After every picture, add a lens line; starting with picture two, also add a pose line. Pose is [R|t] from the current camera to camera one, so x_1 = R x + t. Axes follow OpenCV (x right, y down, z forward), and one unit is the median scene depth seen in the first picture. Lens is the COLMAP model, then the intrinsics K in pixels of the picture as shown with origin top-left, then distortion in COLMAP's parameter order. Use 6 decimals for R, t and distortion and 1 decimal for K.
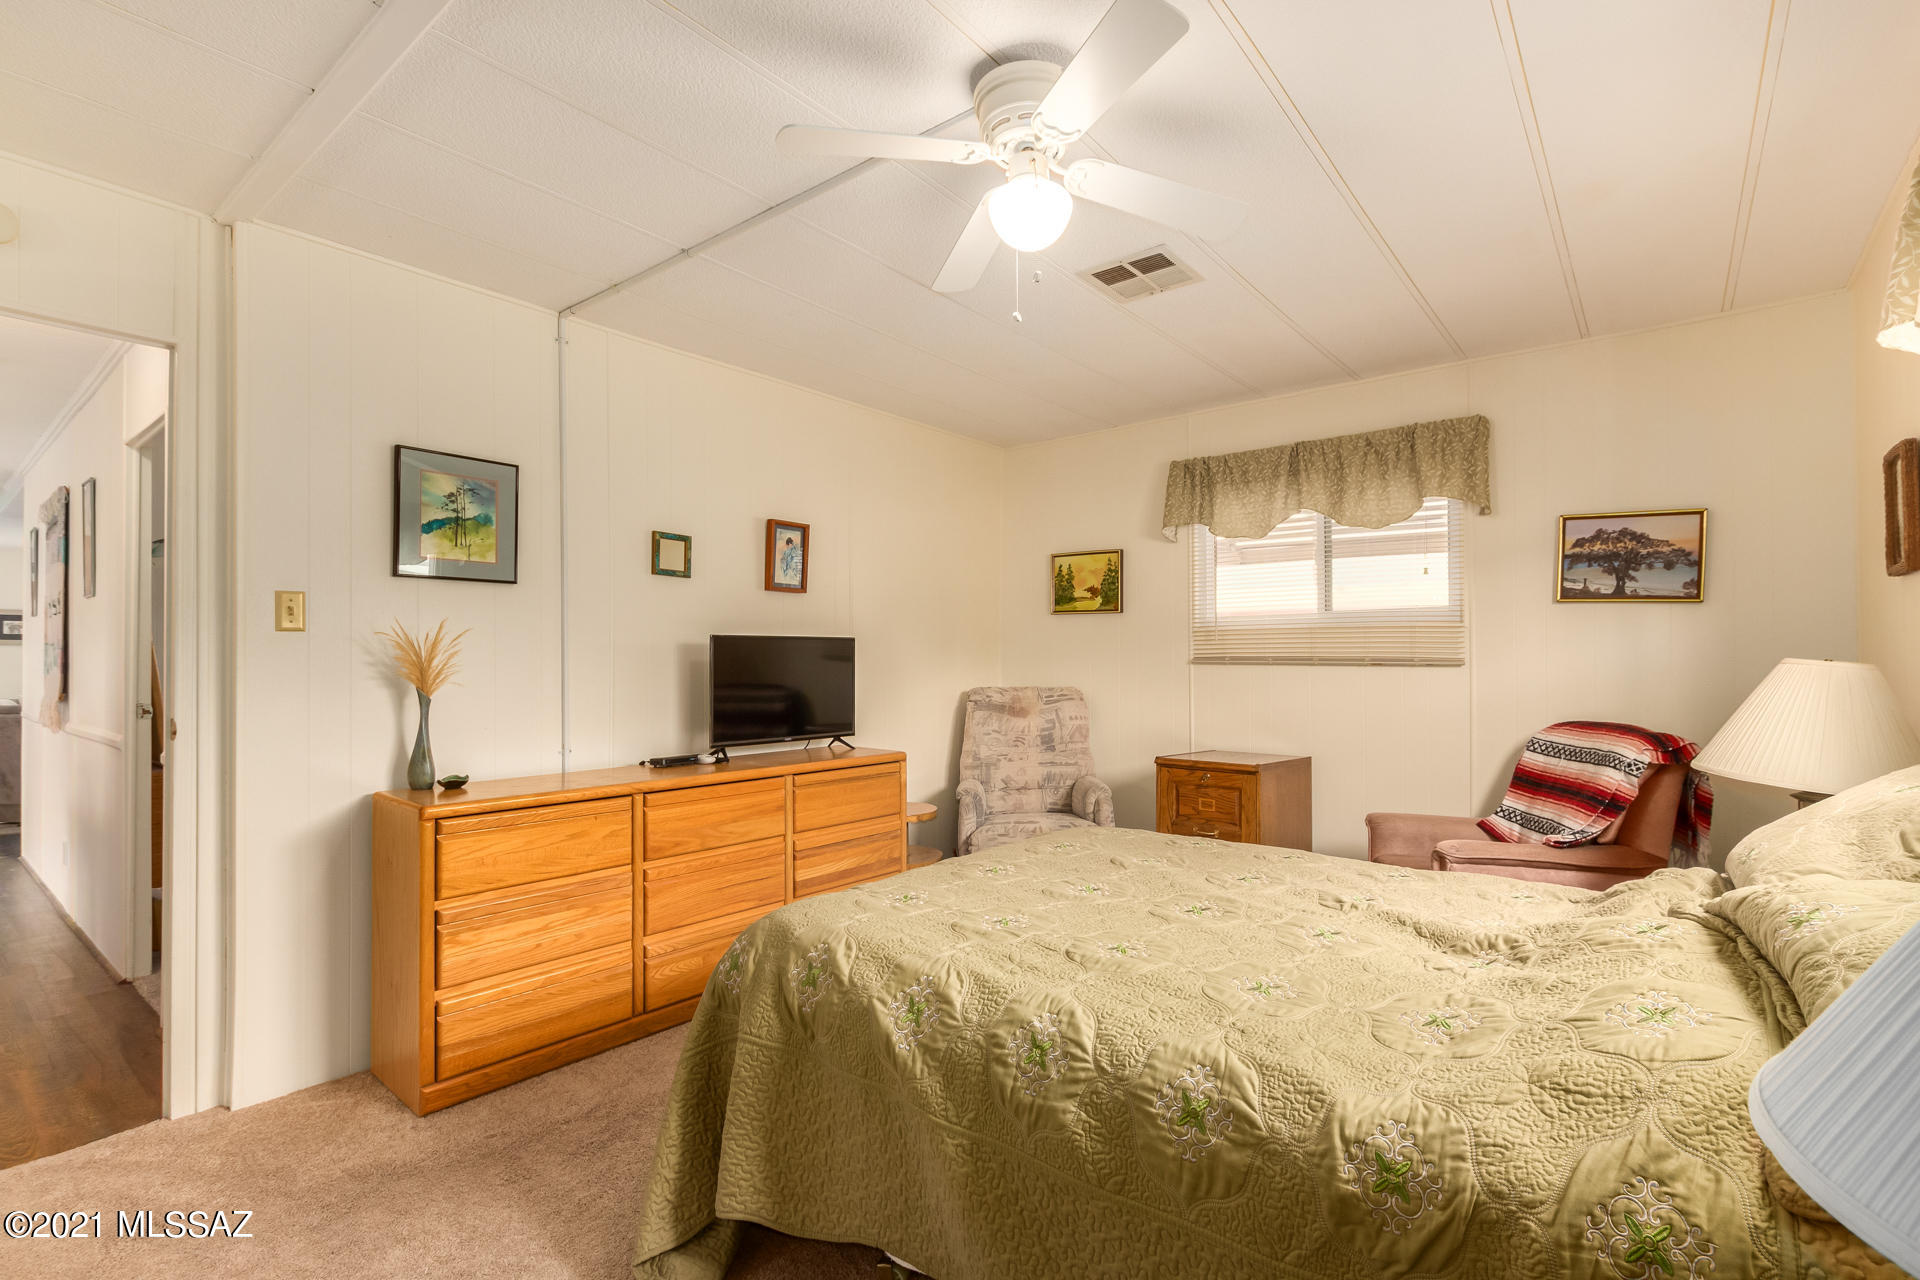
lens RADIAL K [[879.2, 0, 964.5], [0, 879.2, 649.0], [0, 0, 1]] dist [0.004111, 0.000032]
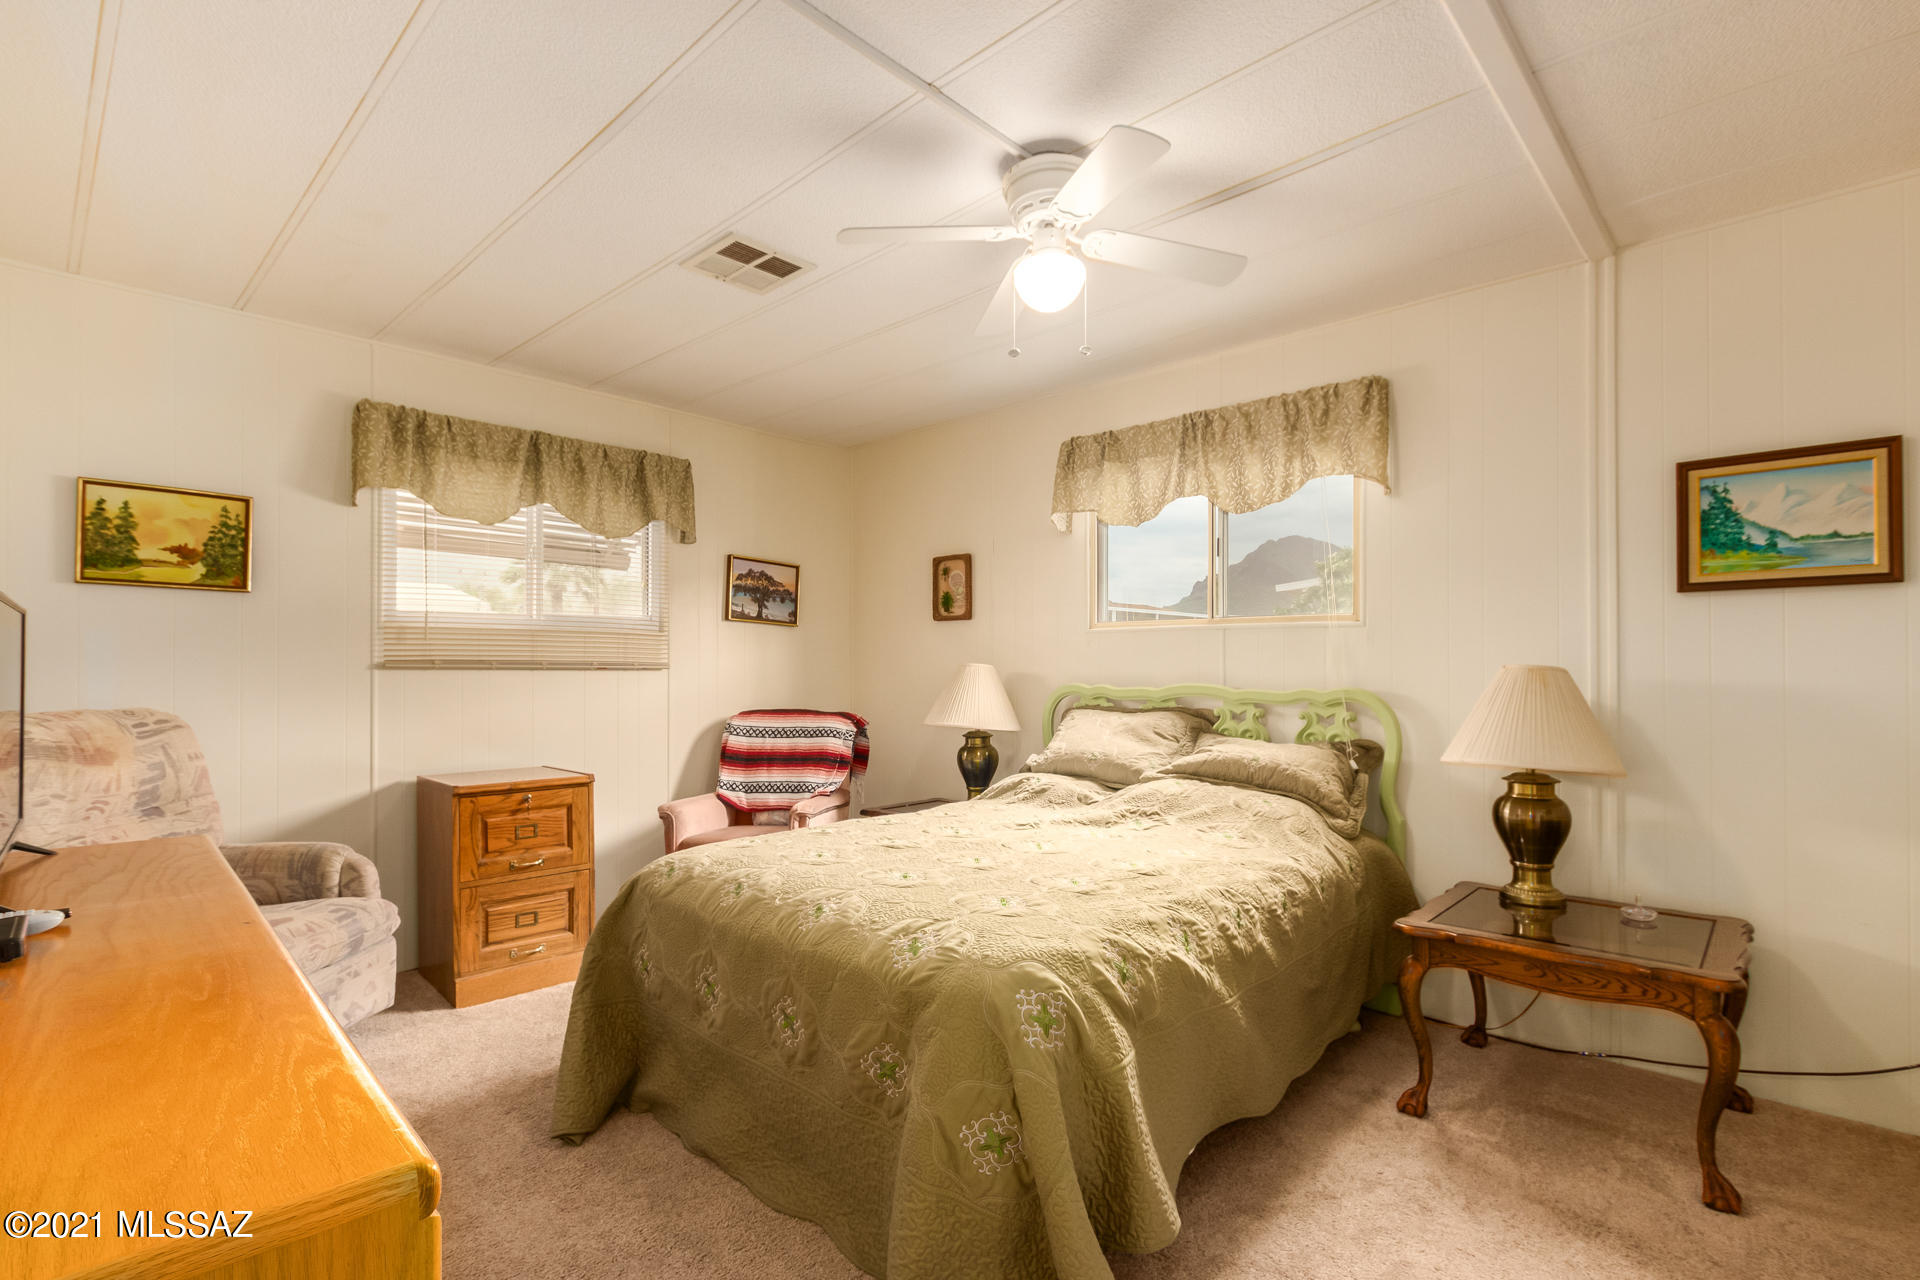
lens RADIAL K [[879.2, 0, 964.5], [0, 879.2, 649.0], [0, 0, 1]] dist [0.004111, 0.000032]
pose [[0.090989, 0.023061, 0.995585, -0.526081], [-0.010744, 0.999696, -0.022174, 0.012760], [-0.995794, -0.008679, 0.091209, 0.478942]]
